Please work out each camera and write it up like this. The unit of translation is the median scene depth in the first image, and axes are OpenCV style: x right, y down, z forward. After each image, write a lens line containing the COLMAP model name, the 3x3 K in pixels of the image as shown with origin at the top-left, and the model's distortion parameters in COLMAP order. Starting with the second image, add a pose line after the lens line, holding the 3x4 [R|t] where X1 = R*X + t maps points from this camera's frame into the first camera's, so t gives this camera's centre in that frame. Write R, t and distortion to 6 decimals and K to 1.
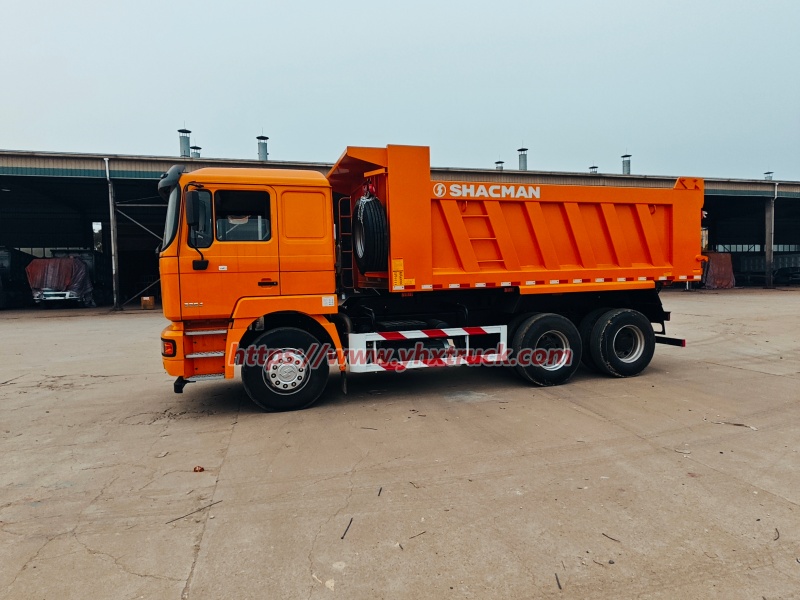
lens RADIAL K [[492.1, 0, 400.0], [0, 492.1, 300.0], [0, 0, 1]] dist [-0.005924, -0.000908]
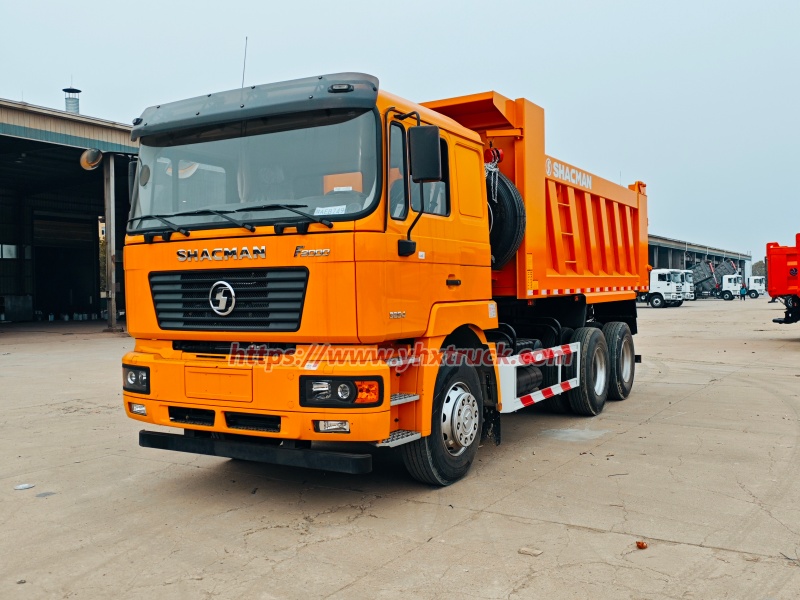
lens RADIAL K [[776.5, 0, 400.0], [0, 776.5, 300.0], [0, 0, 1]] dist [0.013987, -0.009473]
pose [[0.736942, 0.003191, 0.675948, -0.903531], [0.030872, 0.998786, -0.038373, 0.023524], [-0.675251, 0.049147, 0.735949, 0.269737]]
